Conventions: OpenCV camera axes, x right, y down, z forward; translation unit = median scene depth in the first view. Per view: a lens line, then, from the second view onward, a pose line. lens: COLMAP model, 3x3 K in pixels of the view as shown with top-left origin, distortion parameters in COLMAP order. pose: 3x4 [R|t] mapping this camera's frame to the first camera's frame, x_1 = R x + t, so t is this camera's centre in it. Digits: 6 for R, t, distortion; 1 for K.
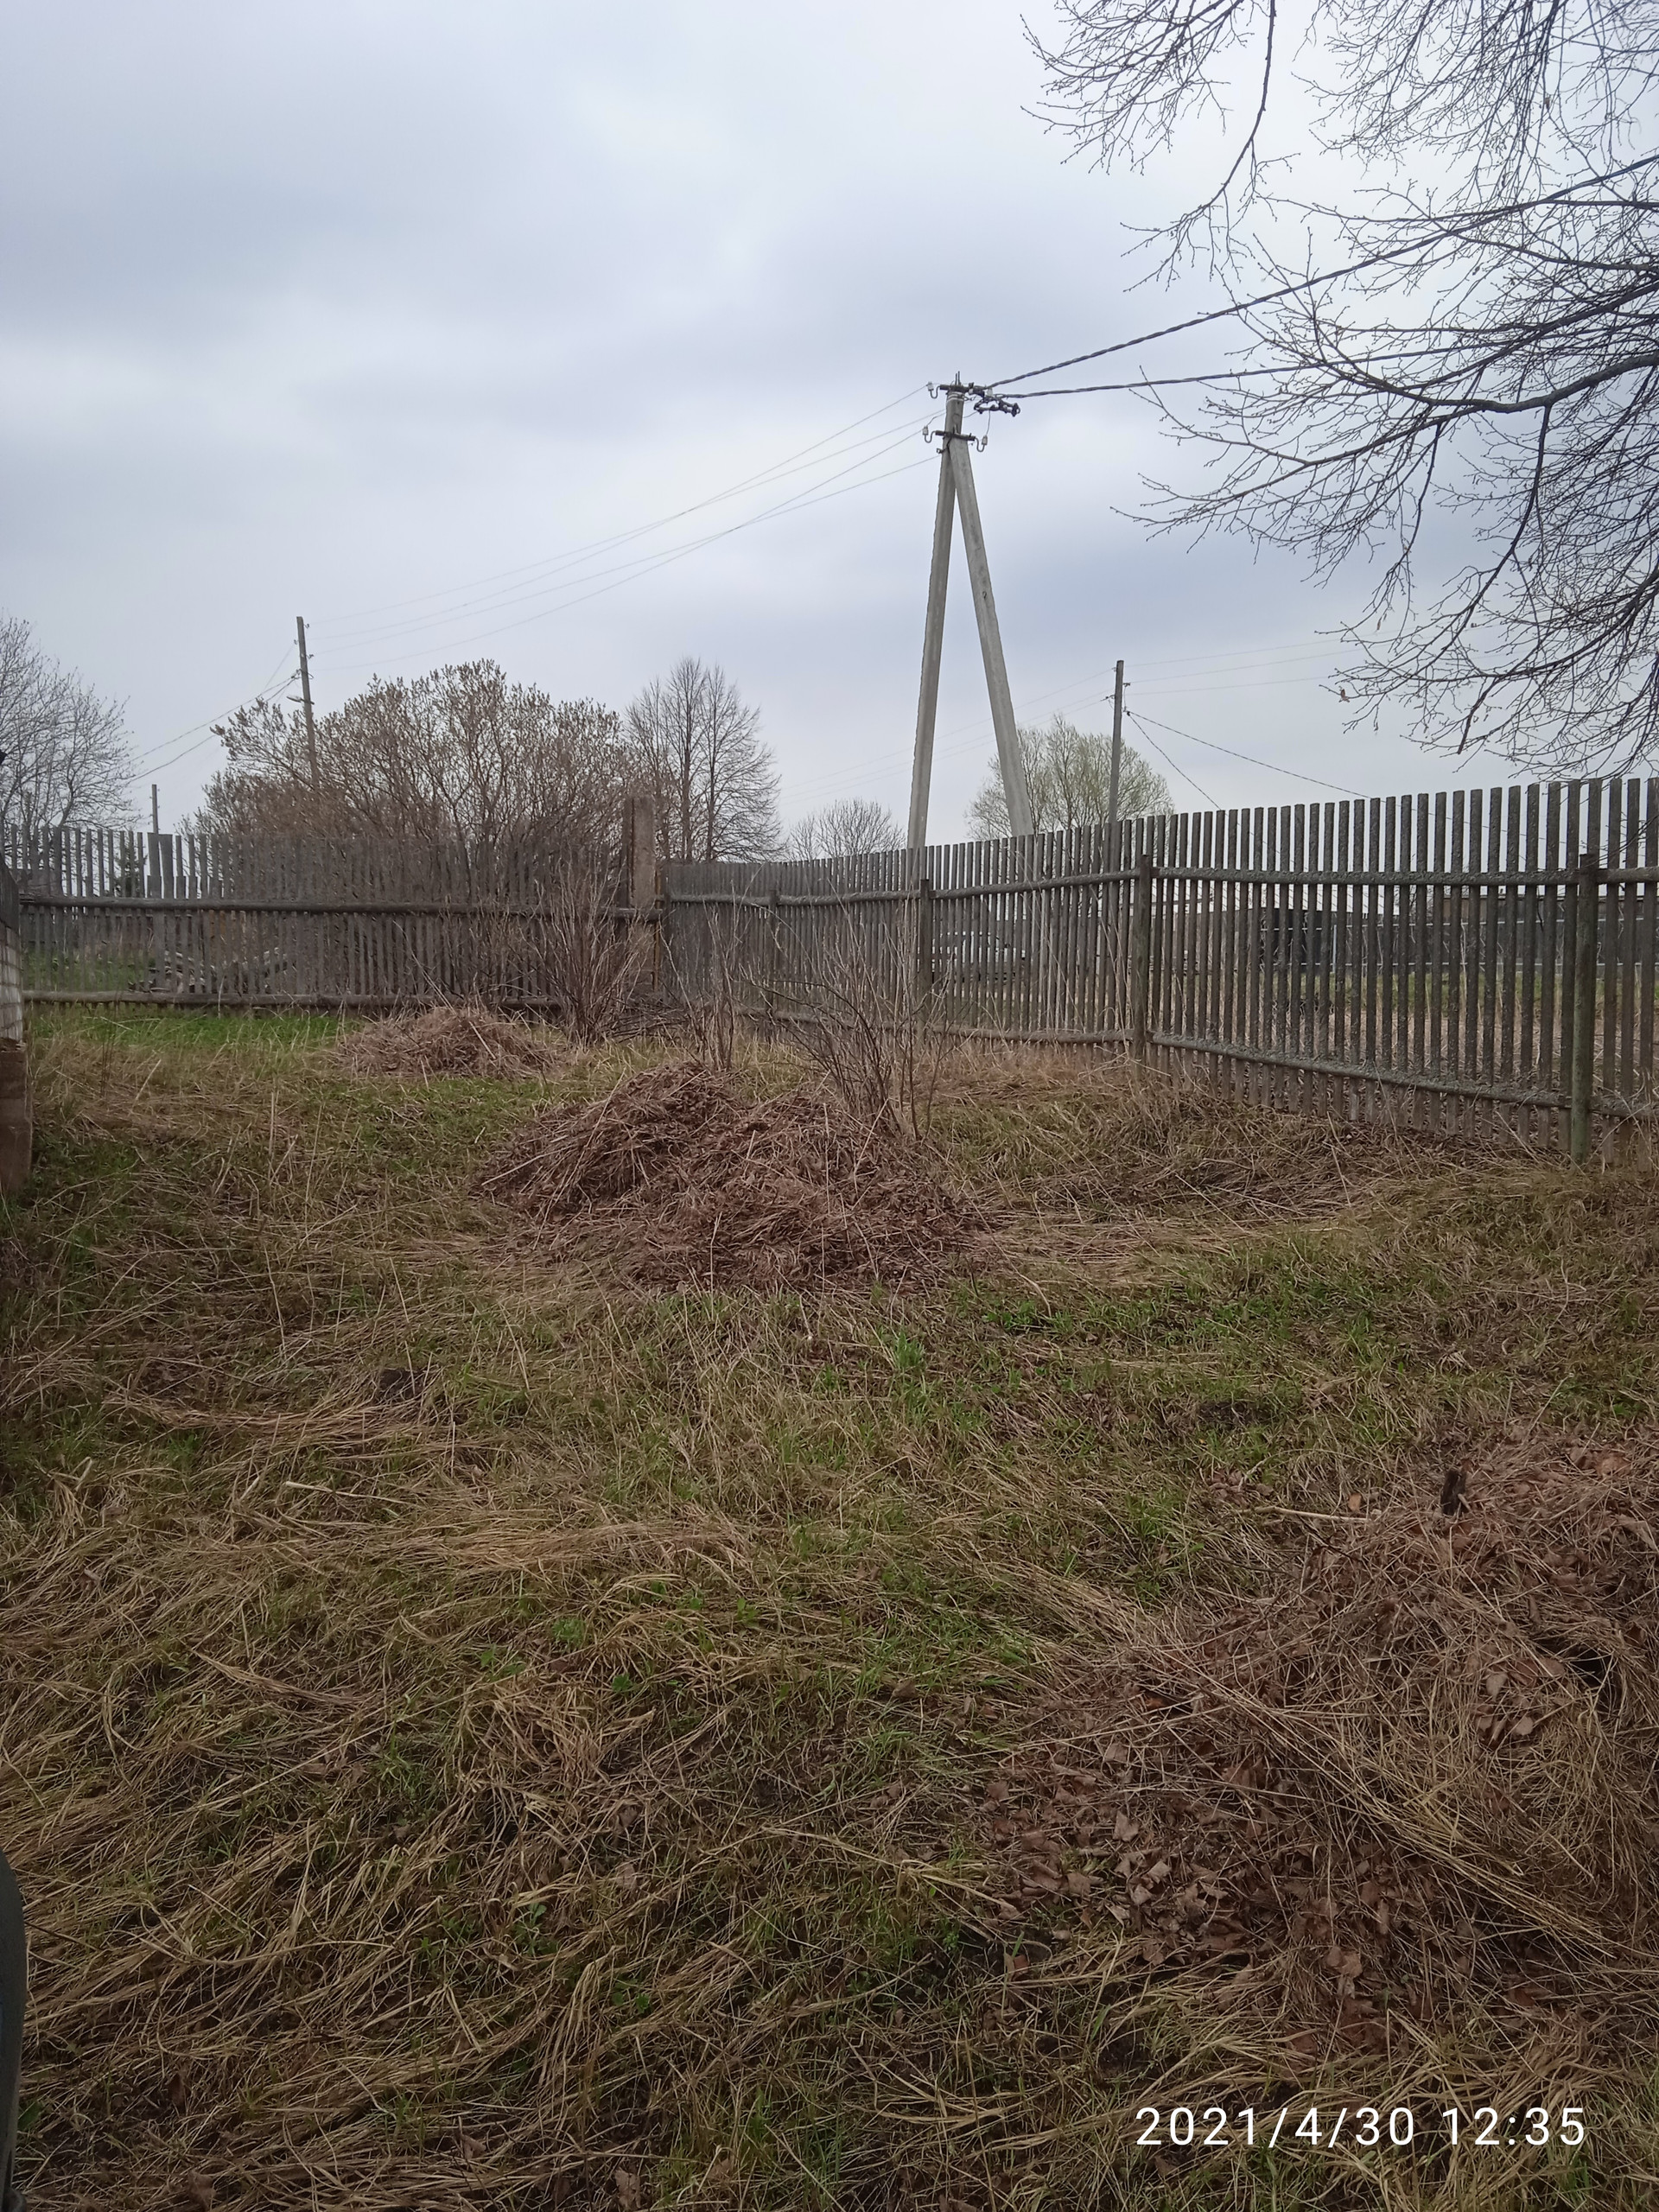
lens RADIAL K [[1809.0, 0, 829.5], [0, 1809.0, 1106.0], [0, 0, 1]] dist [0.050647, -0.076362]
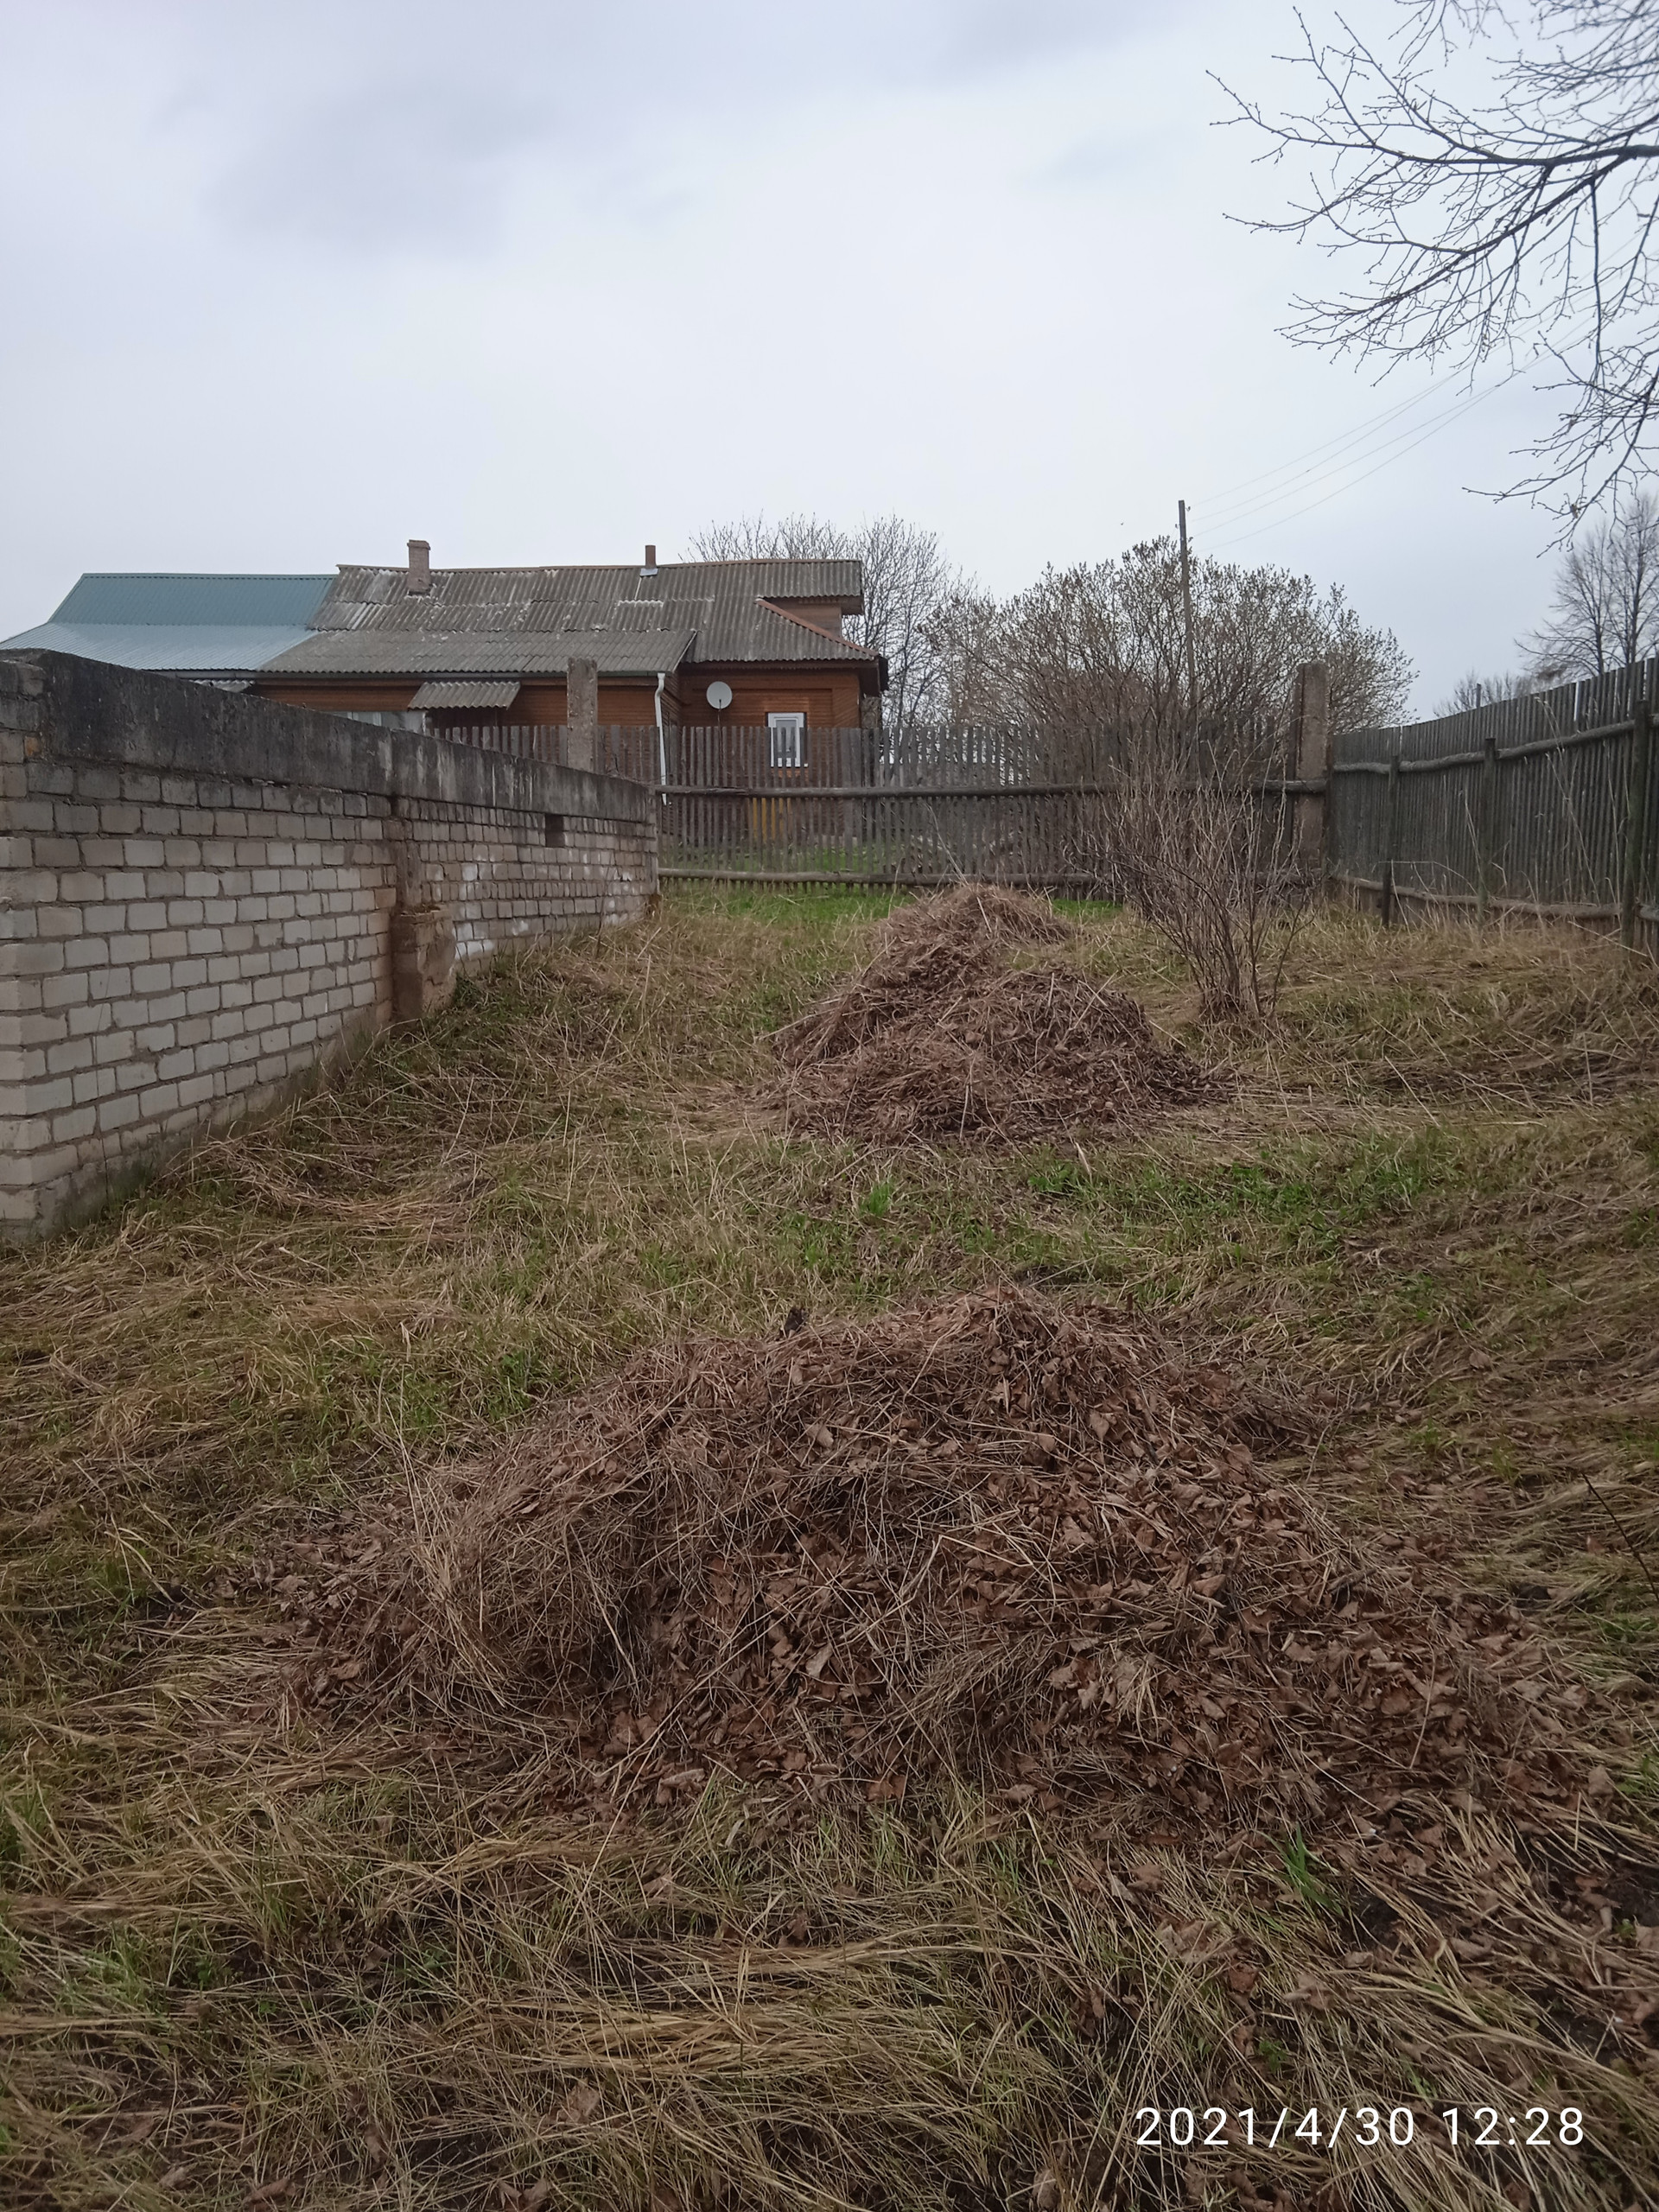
lens RADIAL K [[1809.0, 0, 829.5], [0, 1809.0, 1106.0], [0, 0, 1]] dist [0.050647, -0.076362]
pose [[0.852055, 0.059849, -0.520019, 0.215227], [-0.026304, 0.997083, 0.071656, 0.001560], [0.522791, -0.047376, 0.851144, 0.032360]]
